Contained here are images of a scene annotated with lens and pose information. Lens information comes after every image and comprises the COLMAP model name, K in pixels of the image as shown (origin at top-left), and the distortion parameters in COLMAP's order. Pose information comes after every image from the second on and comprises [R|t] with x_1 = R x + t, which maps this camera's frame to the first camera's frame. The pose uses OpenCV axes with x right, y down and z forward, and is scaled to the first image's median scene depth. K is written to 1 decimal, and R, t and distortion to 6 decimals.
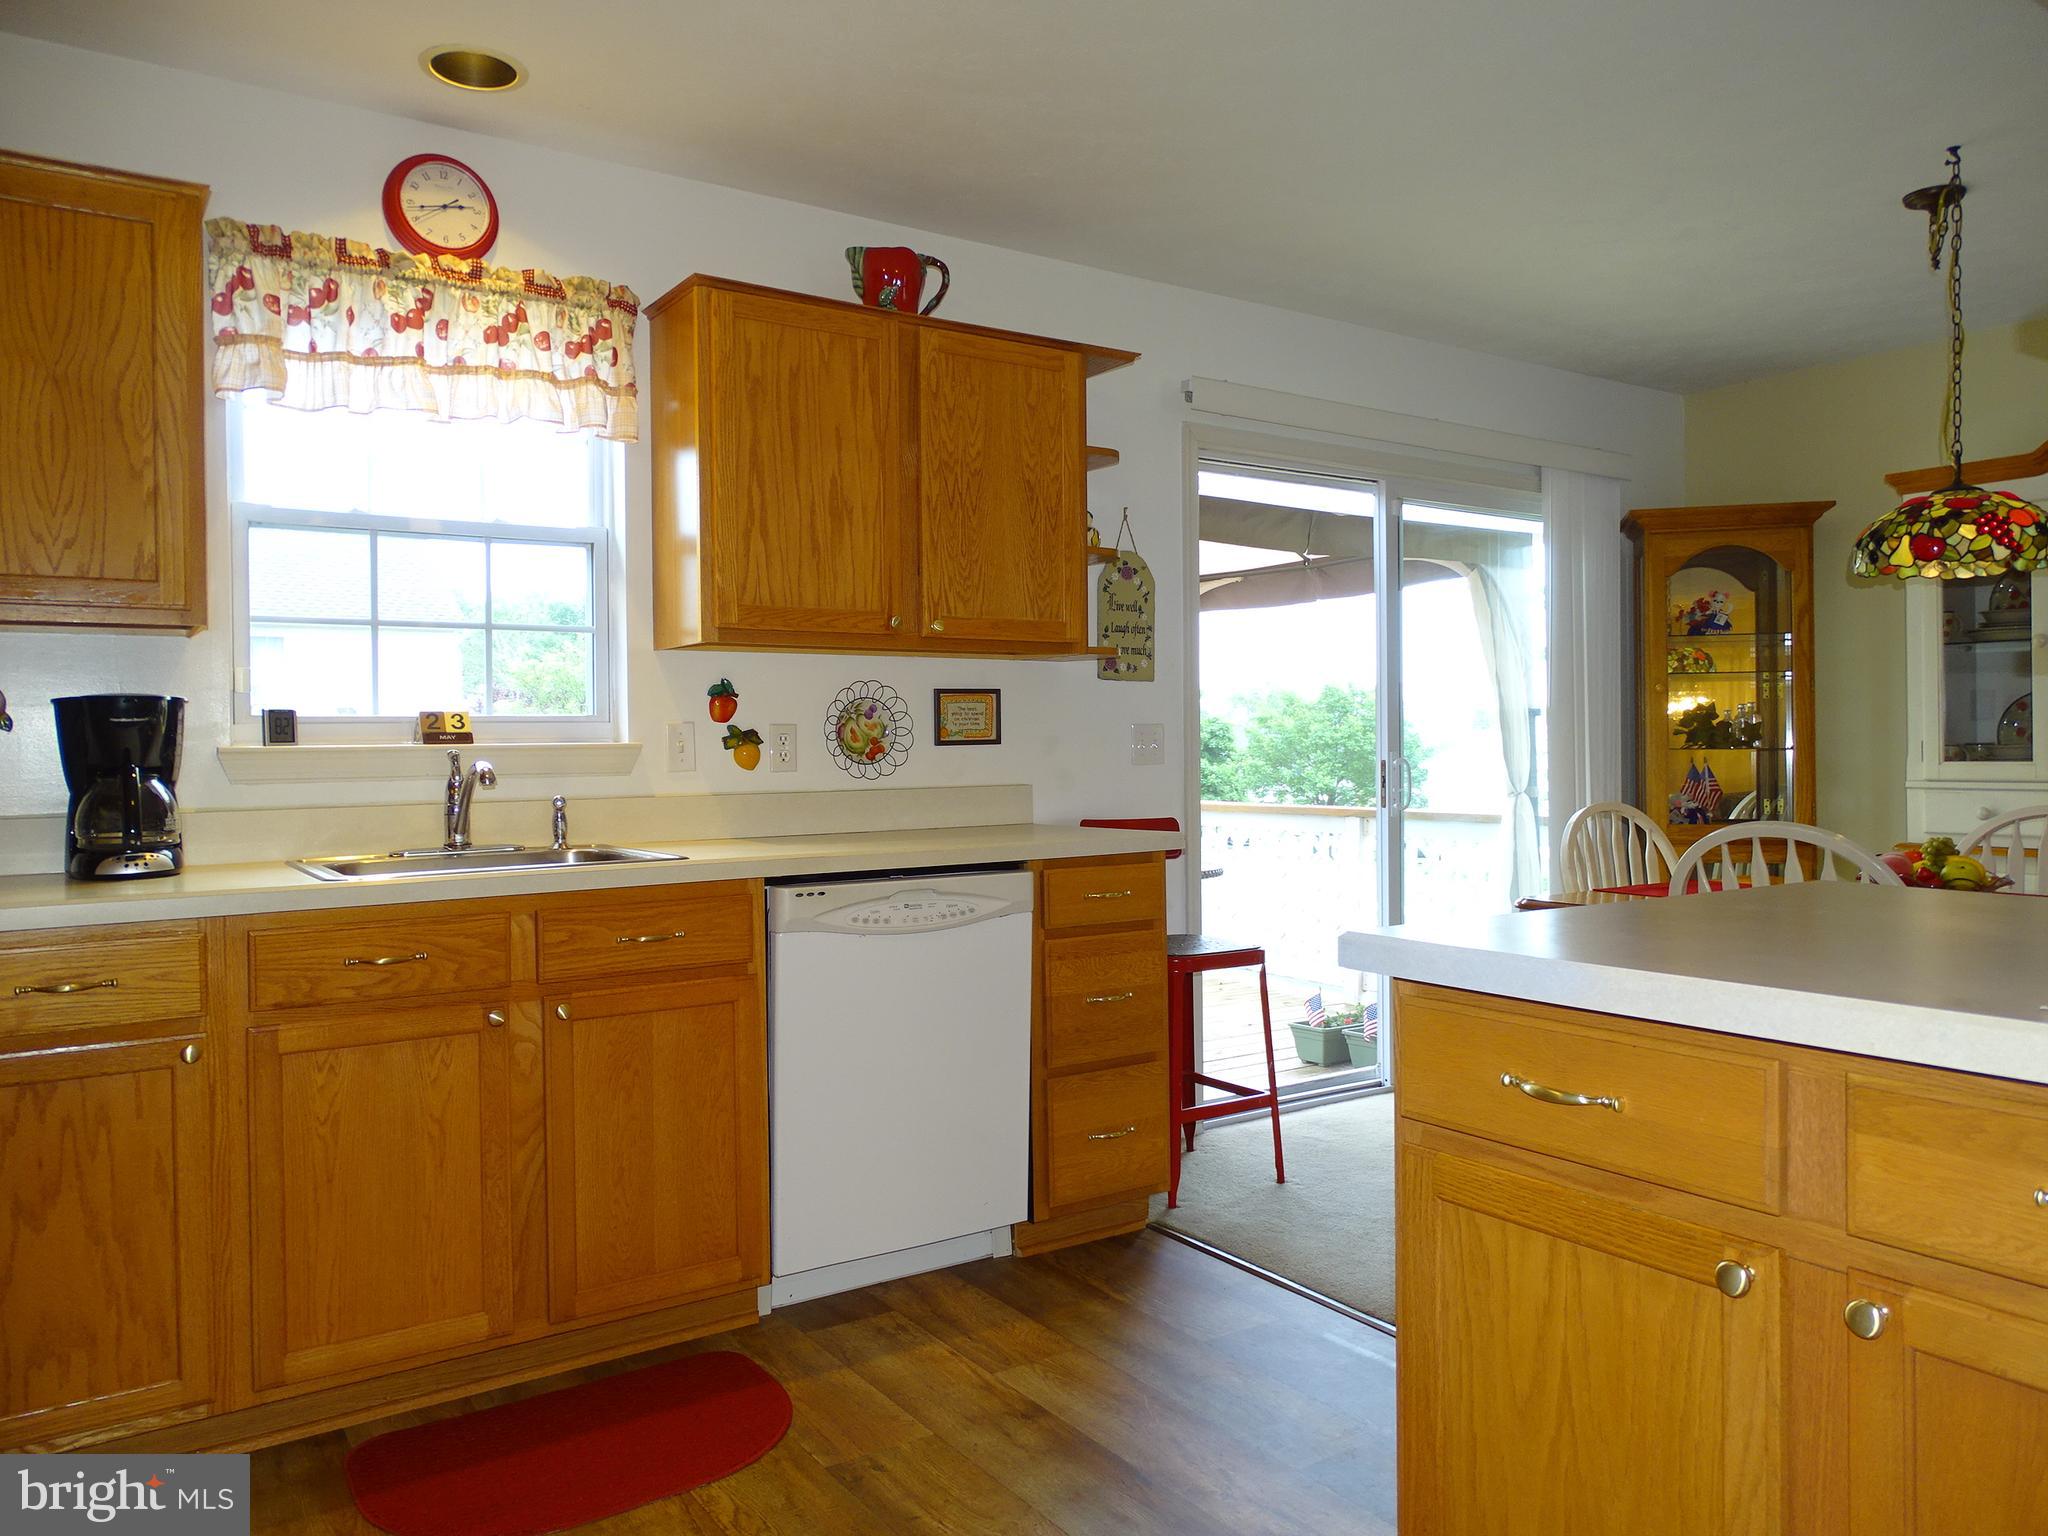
lens RADIAL K [[1467.5, 0, 1029.4], [0, 1467.5, 762.7], [0, 0, 1]] dist [-0.000535, 0.005663]
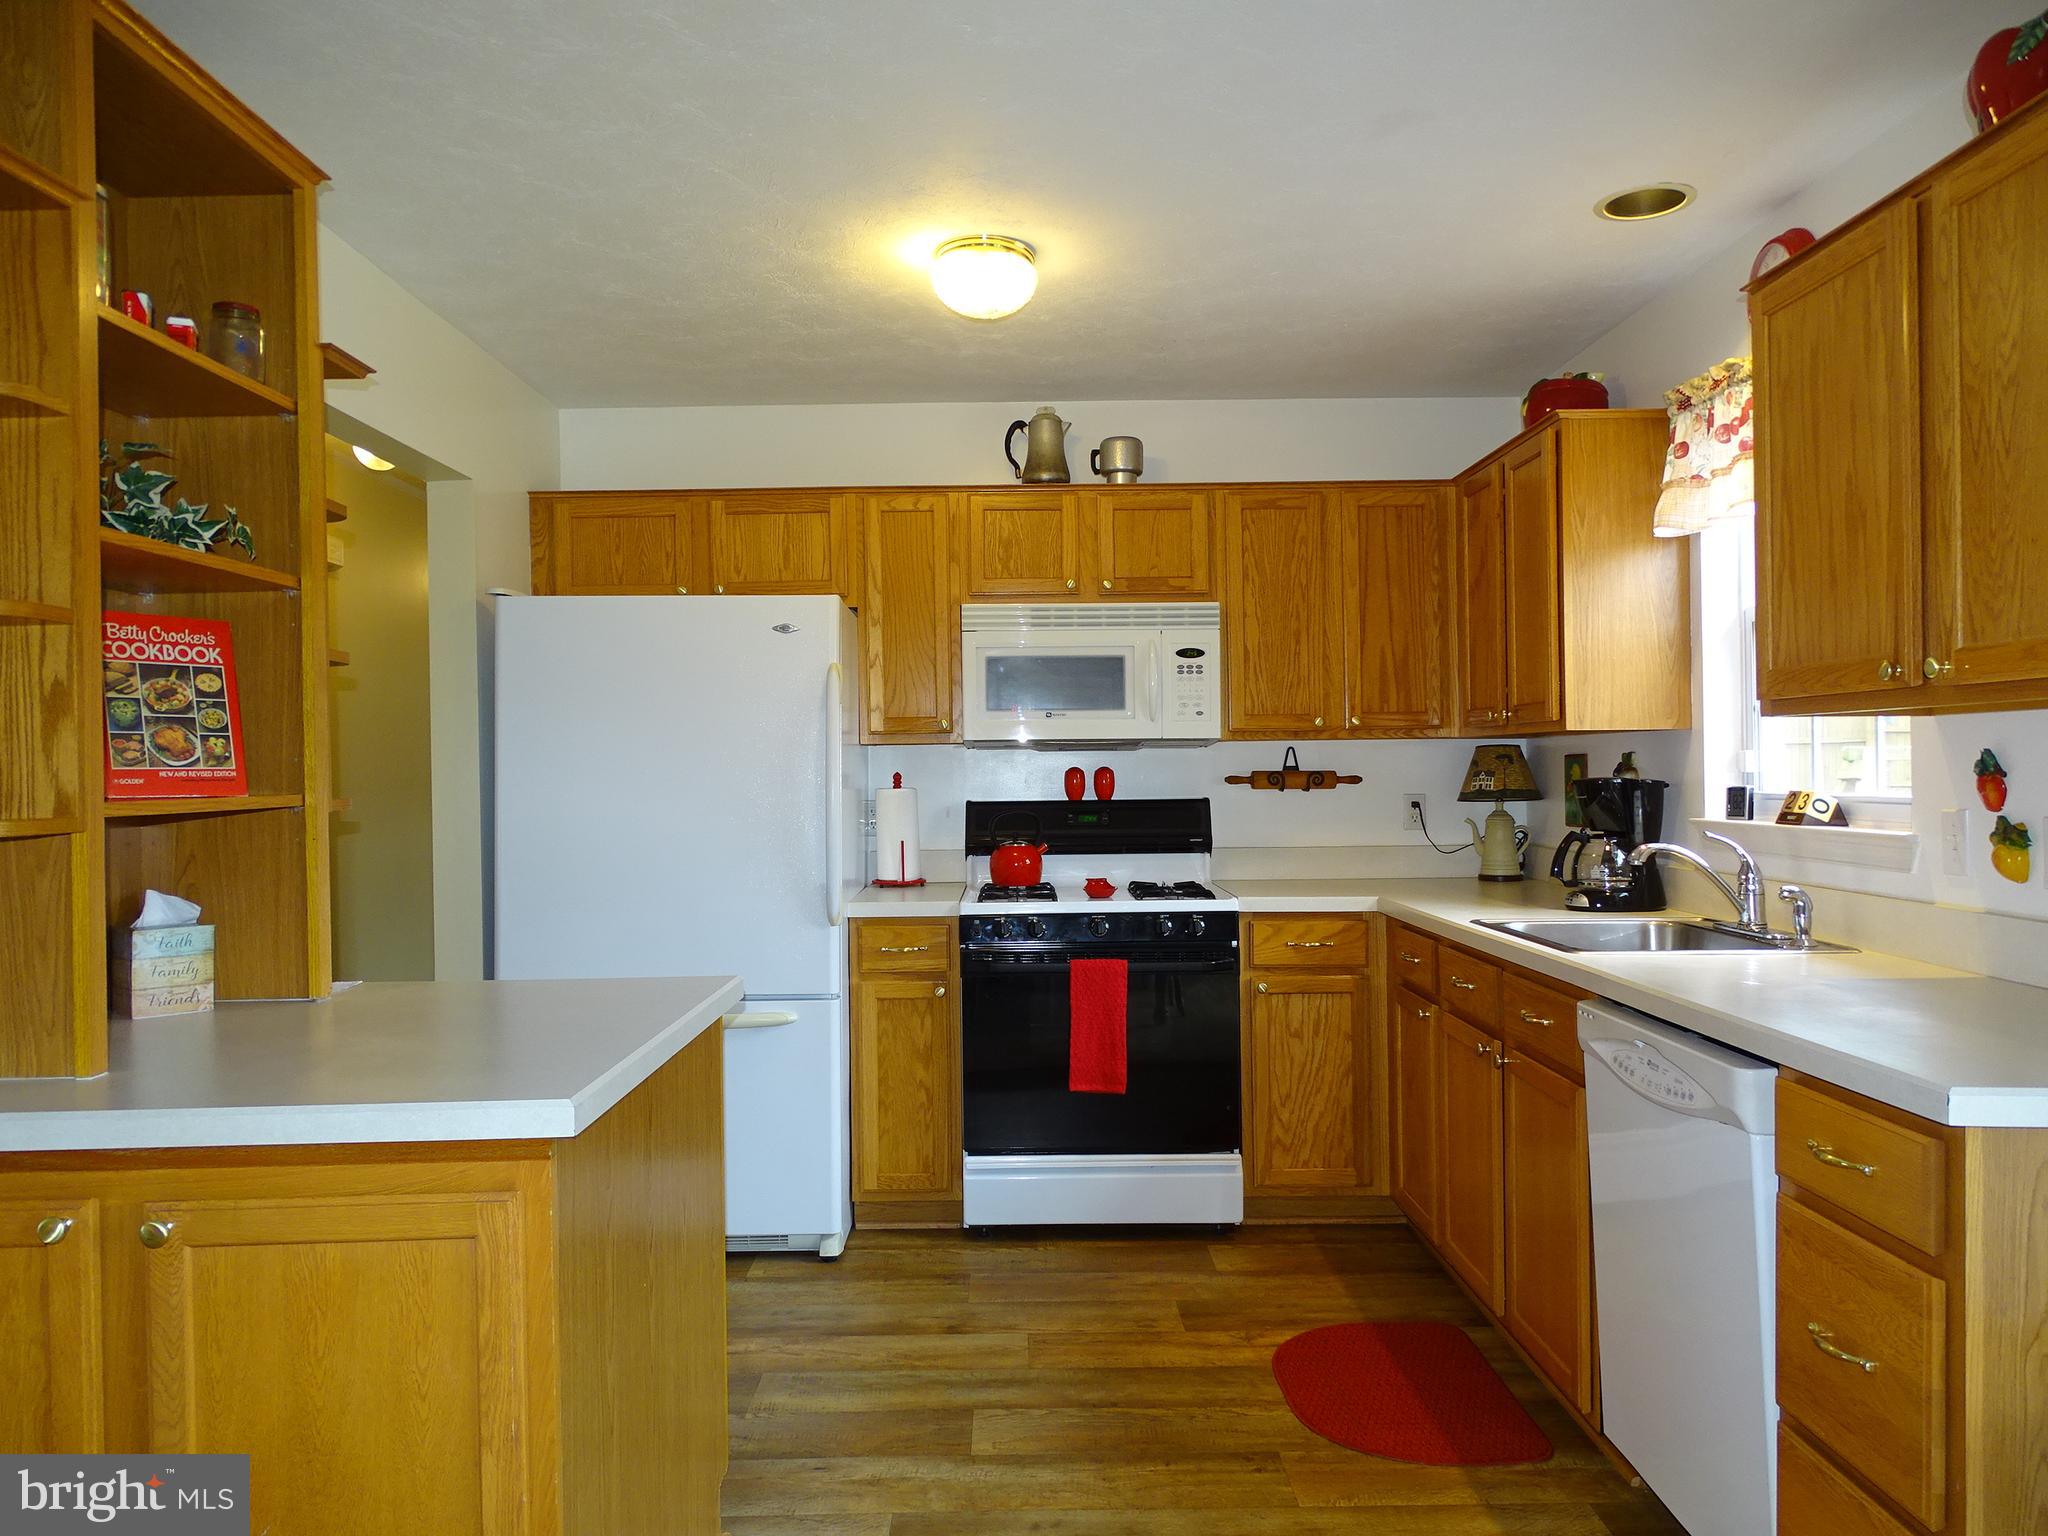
lens RADIAL K [[1465.3, 0, 1024.0], [0, 1465.3, 768.0], [0, 0, 1]] dist [0.006008, 0.008601]
pose [[-0.556589, 0.016802, -0.830618, 0.645262], [0.004228, 0.999840, 0.017391, -0.062696], [0.830777, 0.006168, -0.556571, 1.009444]]
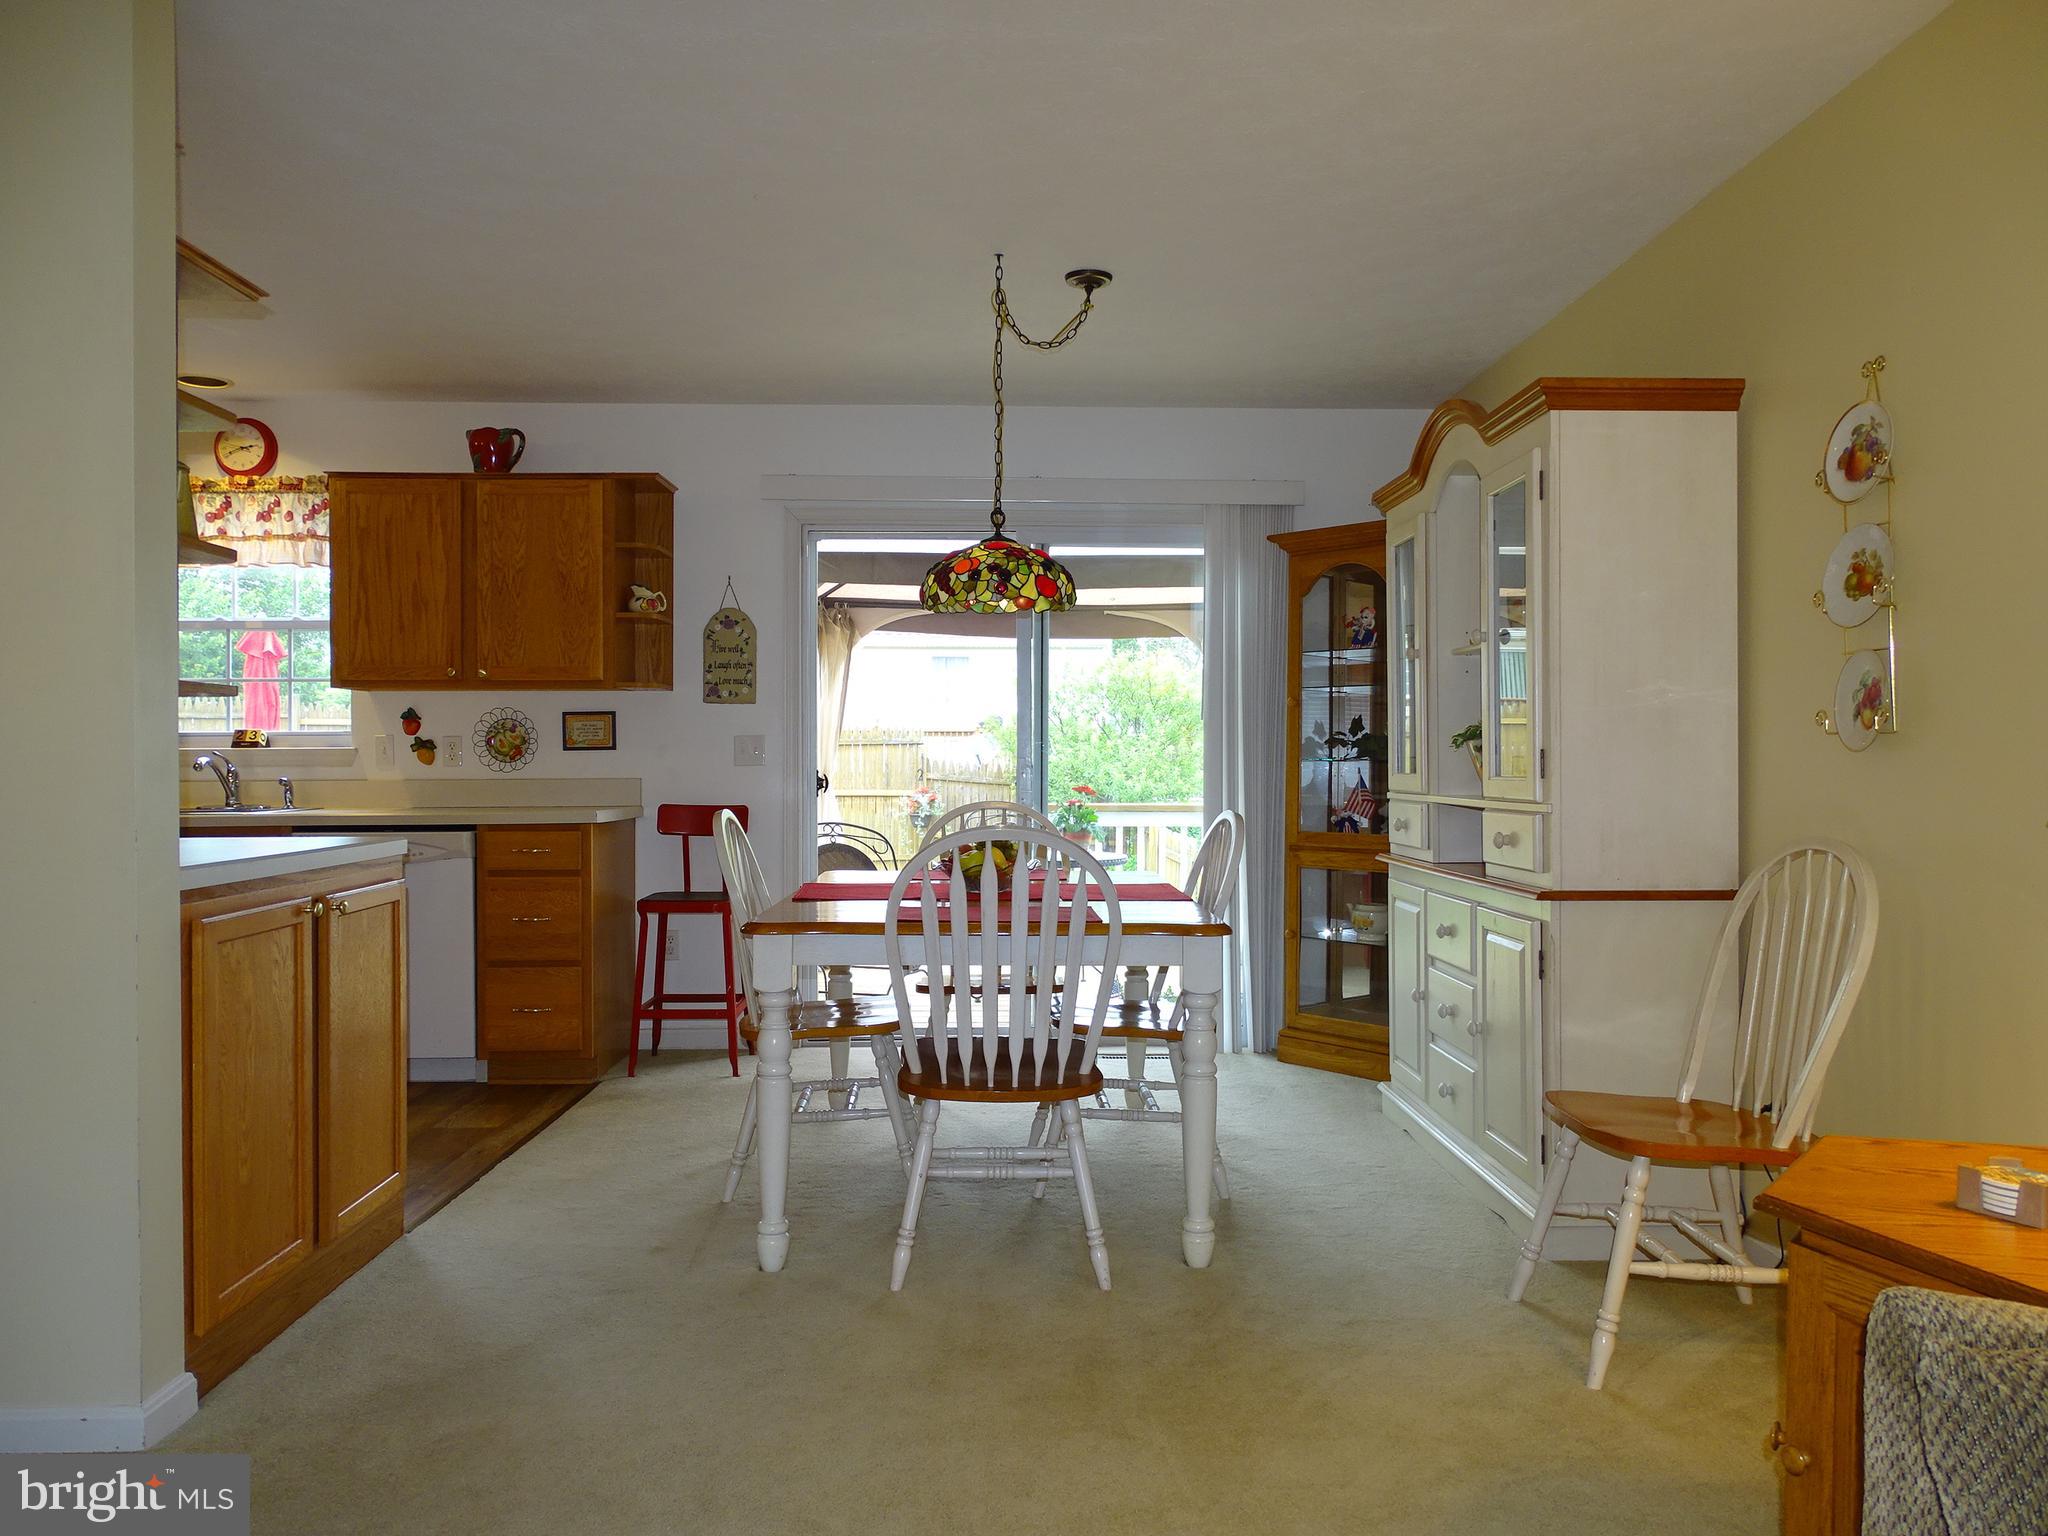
lens RADIAL K [[1472.4, 0, 1024.0], [0, 1472.4, 768.0], [0, 0, 1]] dist [0.011367, 0.002712]
pose [[0.838315, 0.011581, -0.545063, 1.241690], [-0.011778, 0.999926, 0.003131, -0.004491], [0.545059, 0.003795, 0.838389, 0.008539]]
